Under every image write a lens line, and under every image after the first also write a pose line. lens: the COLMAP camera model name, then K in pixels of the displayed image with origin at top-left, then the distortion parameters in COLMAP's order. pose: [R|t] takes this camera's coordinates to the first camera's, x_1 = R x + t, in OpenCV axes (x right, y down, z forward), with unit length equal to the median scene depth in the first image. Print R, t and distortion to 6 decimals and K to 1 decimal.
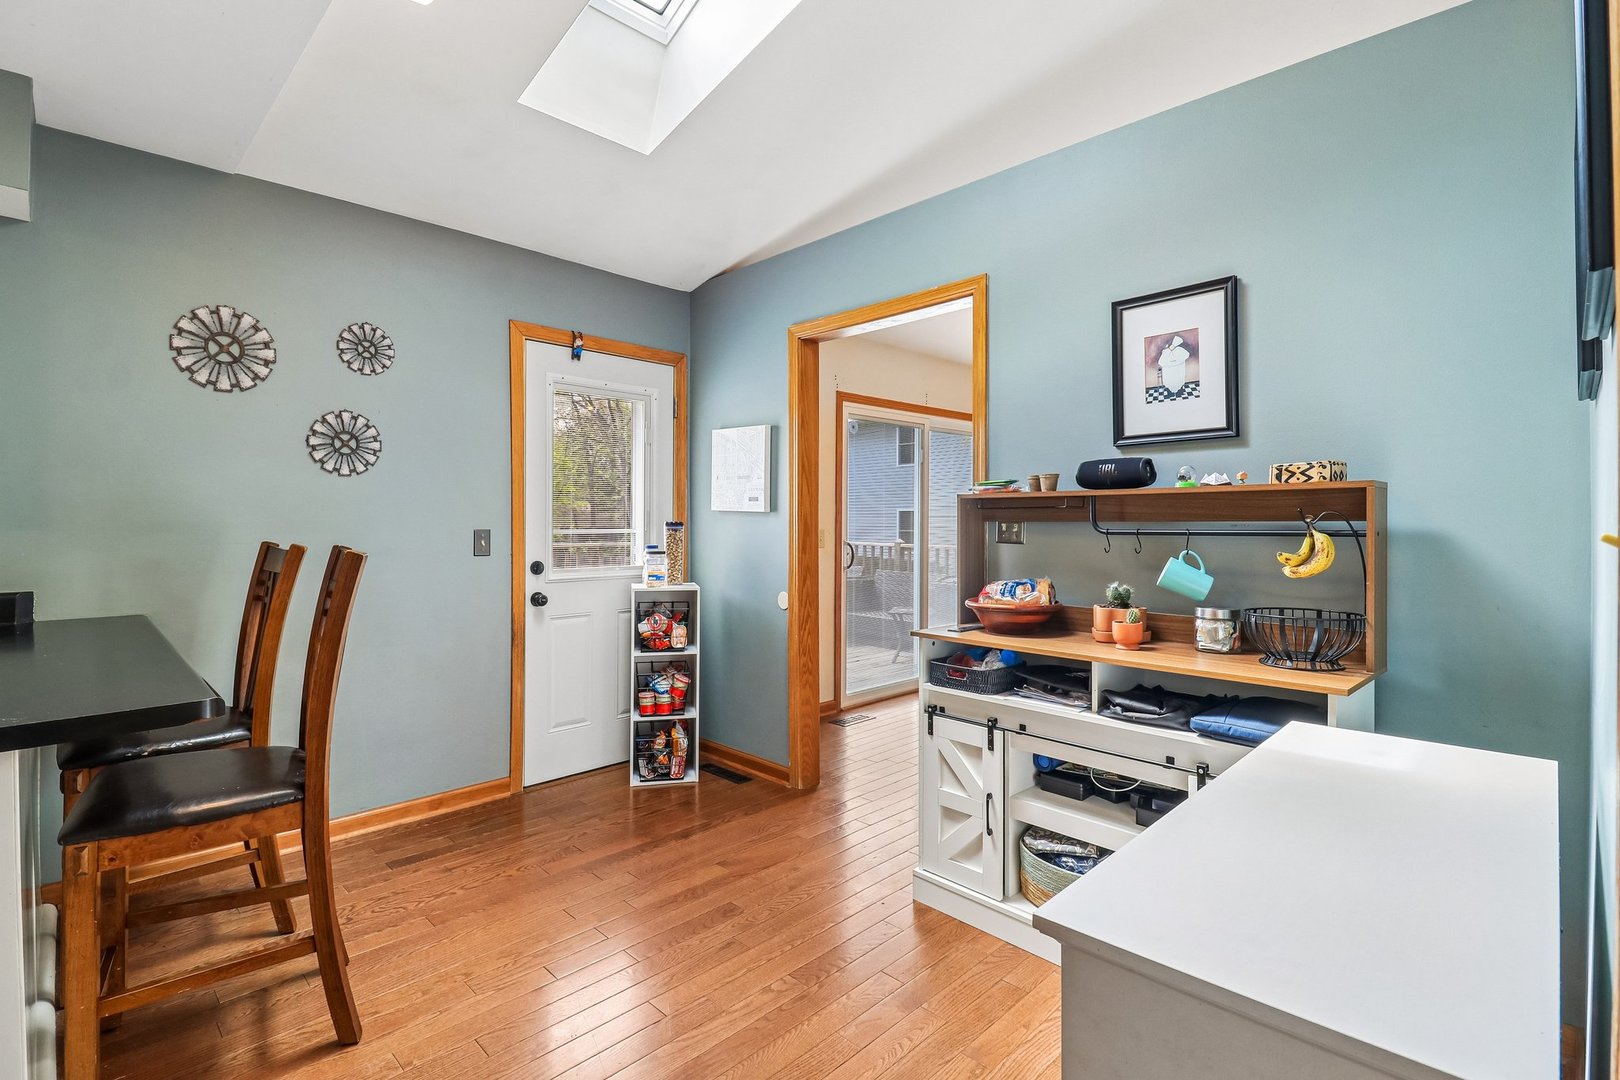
lens RADIAL K [[762.8, 0, 814.3], [0, 762.8, 522.2], [0, 0, 1]] dist [0.013307, -0.012010]
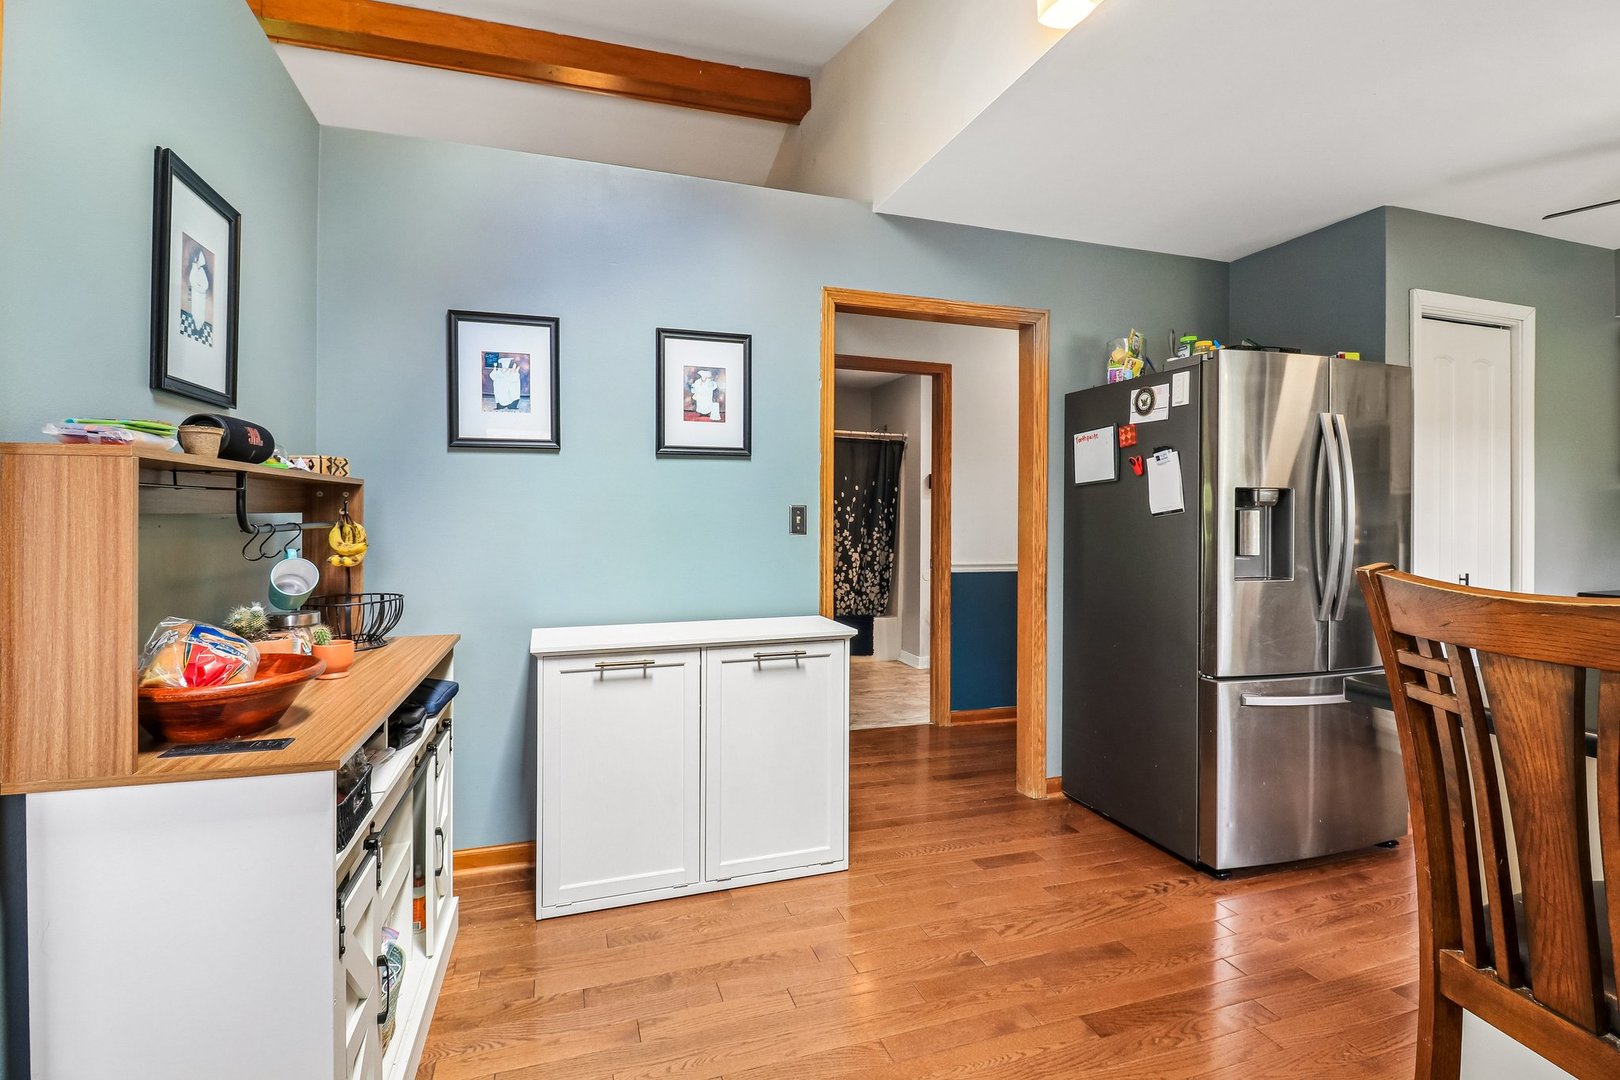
lens RADIAL K [[762.8, 0, 819.8], [0, 762.8, 507.0], [0, 0, 1]] dist [0.013307, -0.012010]
pose [[-0.897192, -0.004173, 0.441622, -0.360751], [-0.008246, 0.999939, -0.007305, -0.005541], [-0.441564, -0.010196, -0.897172, 1.404276]]
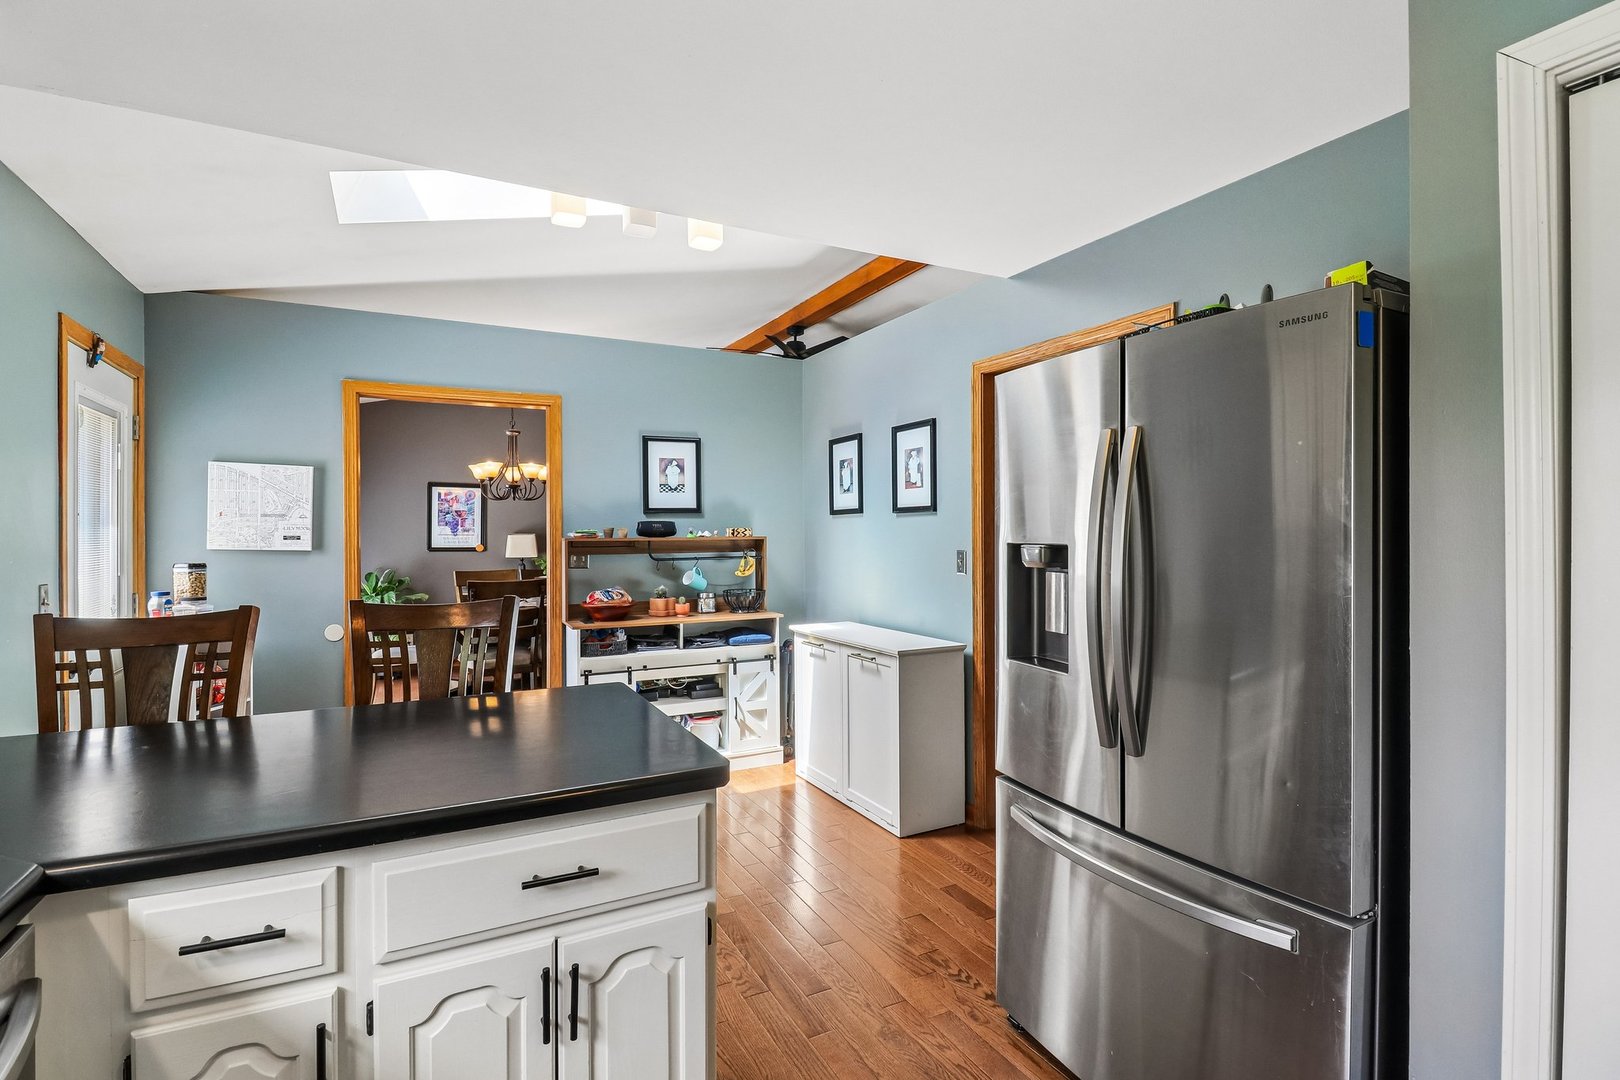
lens RADIAL K [[762.8, 0, 801.7], [0, 762.8, 533.6], [0, 0, 1]] dist [0.013307, -0.012010]
pose [[0.307569, -0.007212, 0.951498, -1.349281], [0.004270, 0.999972, 0.006200, -0.063543], [-0.951516, 0.002156, 0.307591, 0.068710]]
